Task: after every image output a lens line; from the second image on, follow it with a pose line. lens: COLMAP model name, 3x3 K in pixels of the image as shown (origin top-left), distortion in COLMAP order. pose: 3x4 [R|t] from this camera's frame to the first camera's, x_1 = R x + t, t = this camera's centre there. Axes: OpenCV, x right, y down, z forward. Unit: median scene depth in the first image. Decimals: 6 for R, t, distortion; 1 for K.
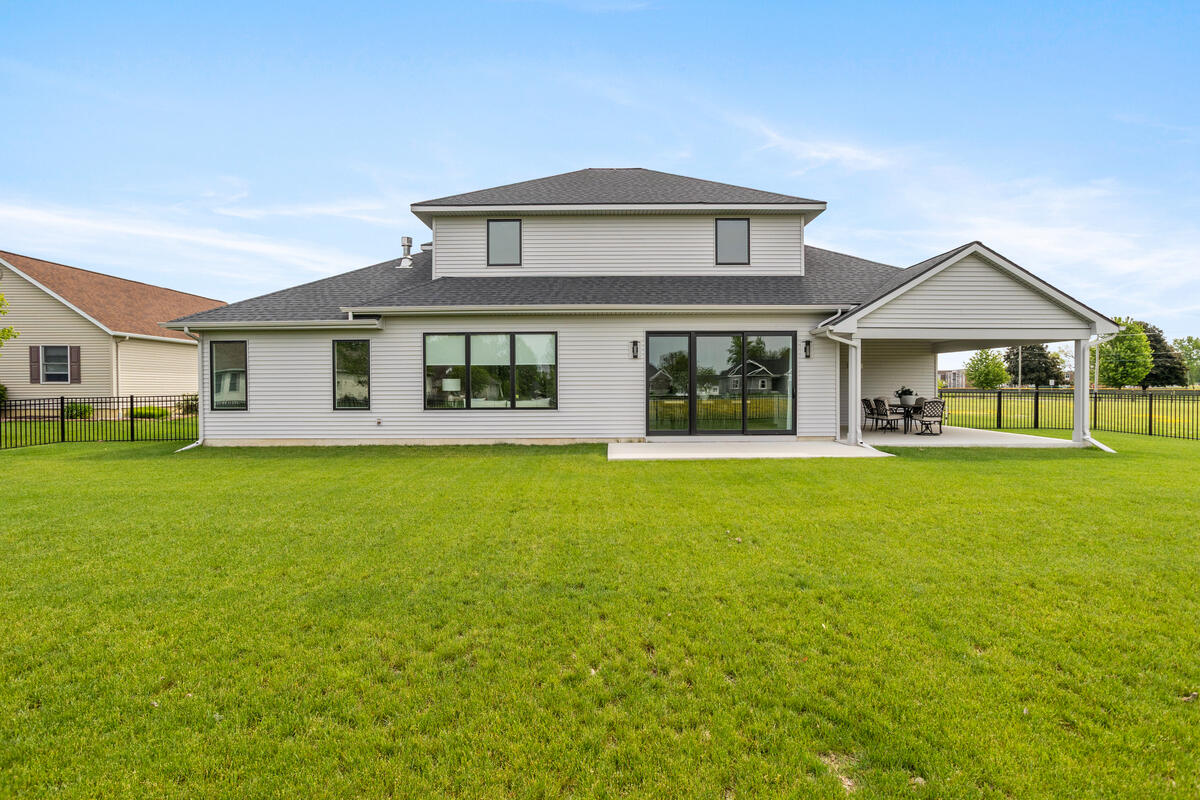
lens RADIAL K [[575.7, 0, 600.0], [0, 575.7, 400.0], [0, 0, 1]] dist [-0.022823, -0.000002]
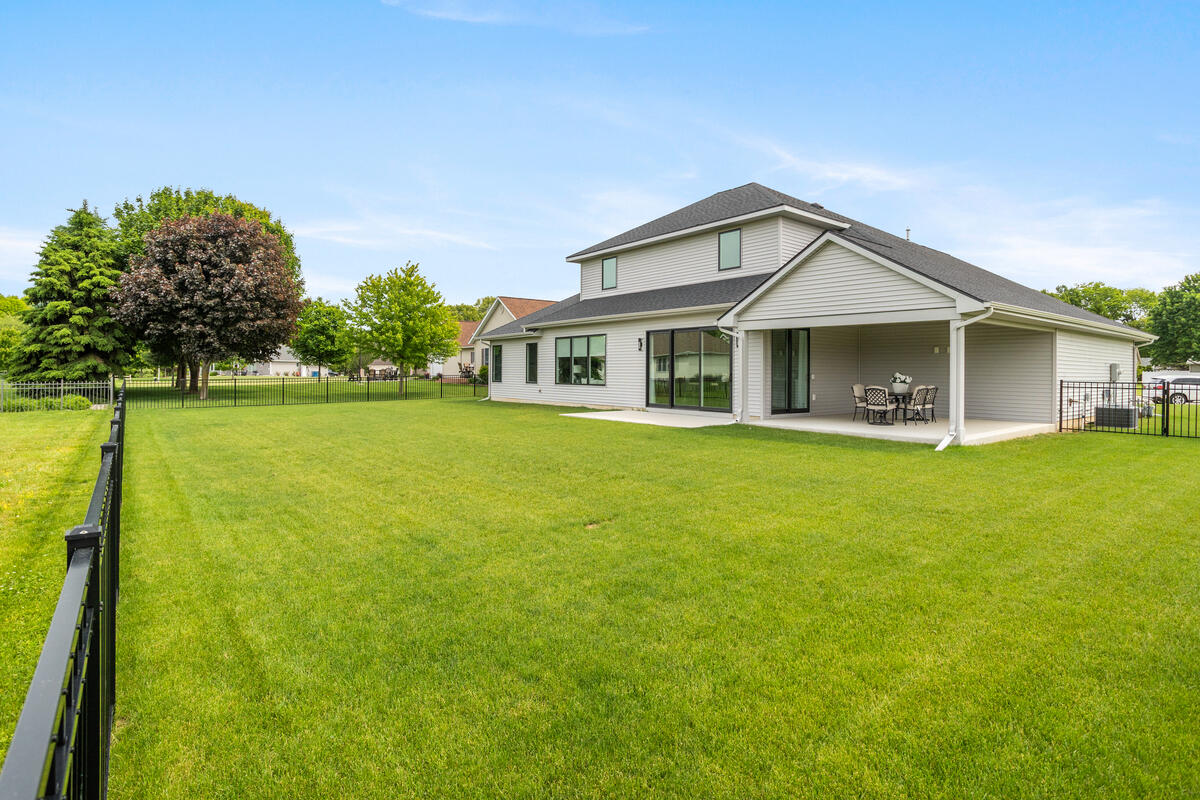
lens RADIAL K [[601.1, 0, 600.0], [0, 601.1, 400.0], [0, 0, 1]] dist [0.000554, 0.000085]
pose [[0.626854, 0.045286, -0.777820, 1.130271], [-0.024657, 0.998962, 0.038290, -0.006533], [0.778747, -0.004824, 0.627320, 0.007664]]
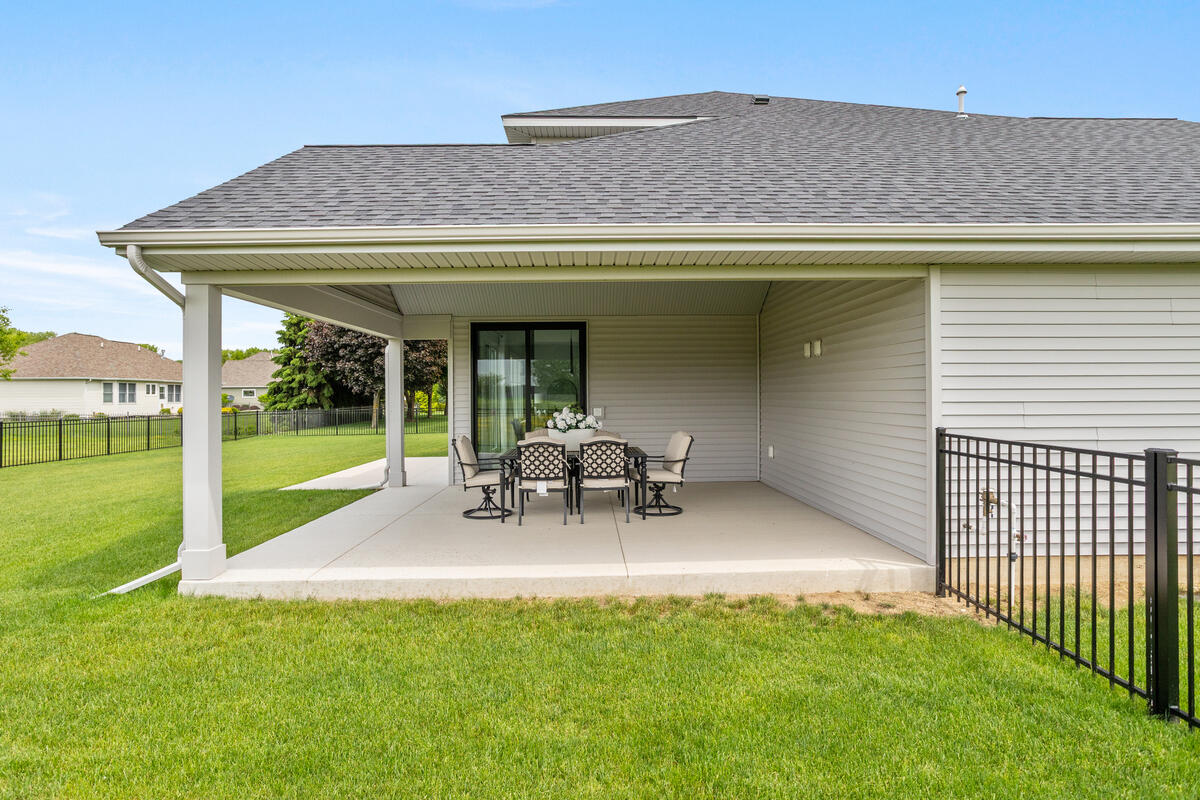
lens RADIAL K [[703.1, 0, 600.0], [0, 703.1, 400.0], [0, 0, 1]] dist [0.000287, 0.000124]
pose [[0.023522, 0.002991, -0.999719, 1.184423], [-0.014985, 0.999884, 0.002639, -0.033181], [0.999611, 0.014919, 0.023564, 1.028809]]
